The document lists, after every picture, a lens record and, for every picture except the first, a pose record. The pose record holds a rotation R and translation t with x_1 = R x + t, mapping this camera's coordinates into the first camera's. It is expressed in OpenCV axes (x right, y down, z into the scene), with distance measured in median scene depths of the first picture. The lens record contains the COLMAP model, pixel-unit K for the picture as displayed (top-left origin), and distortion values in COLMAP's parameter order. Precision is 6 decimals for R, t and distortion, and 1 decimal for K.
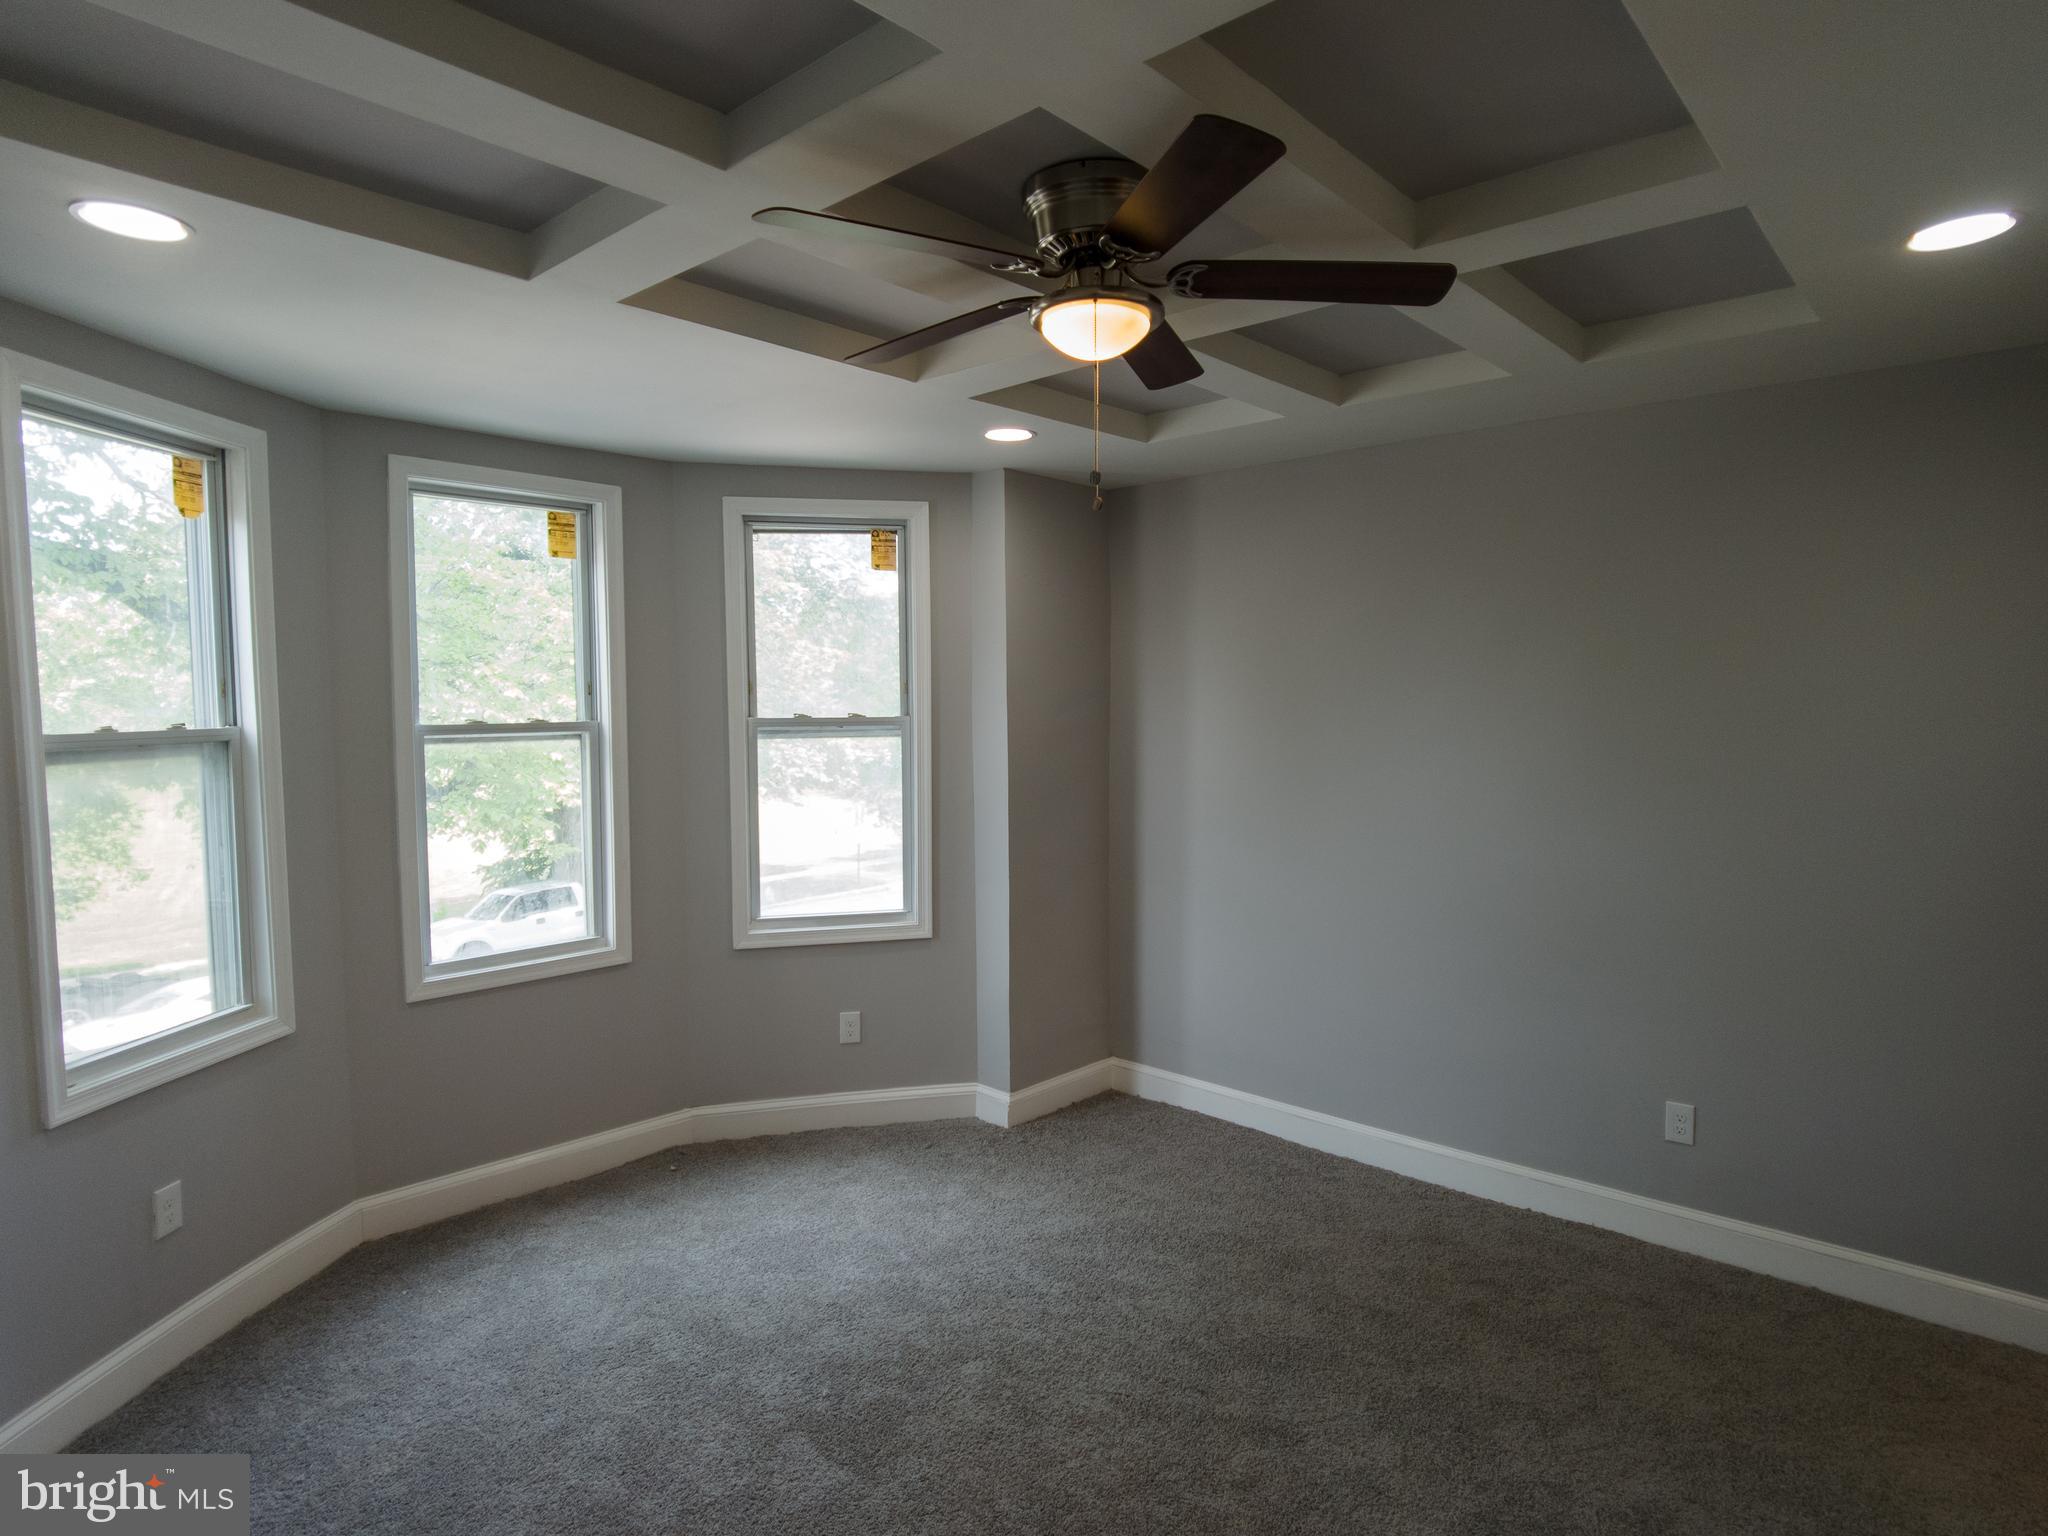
lens RADIAL K [[1097.8, 0, 1024.0], [0, 1097.8, 768.0], [0, 0, 1]] dist [-0.012678, -0.002529]
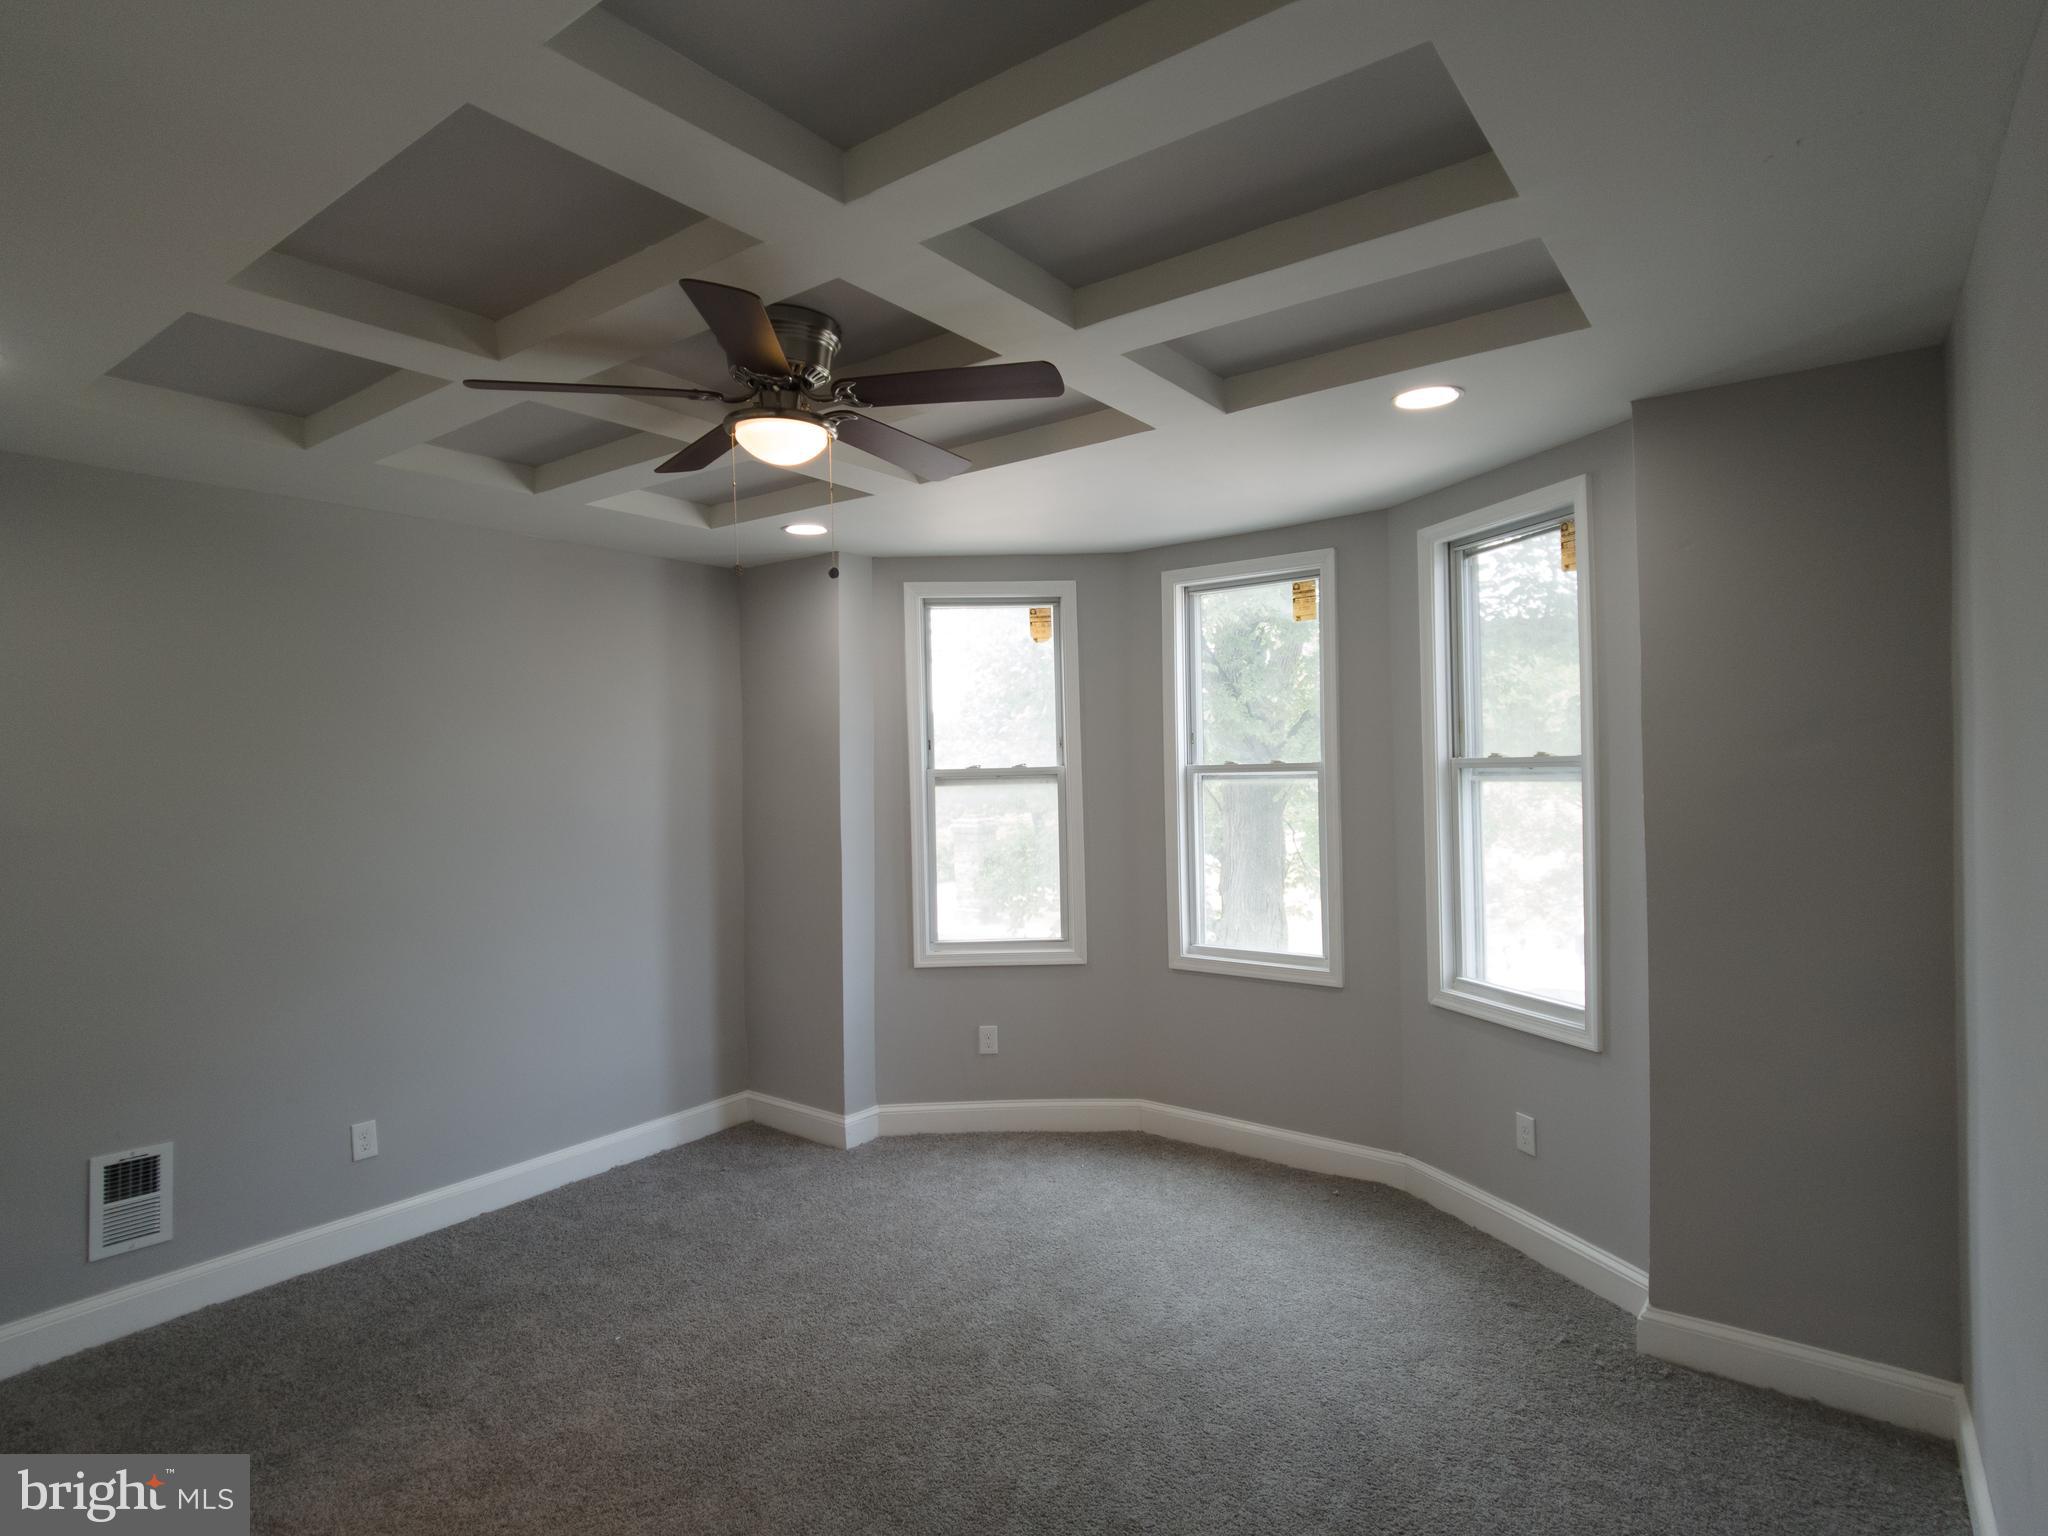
lens RADIAL K [[1097.8, 0, 1024.0], [0, 1097.8, 768.0], [0, 0, 1]] dist [-0.012678, -0.002529]
pose [[0.134933, 0.017882, -0.990693, 0.756614], [-0.030296, 0.999444, 0.013914, -0.047395], [0.990391, 0.028137, 0.135400, 0.638194]]
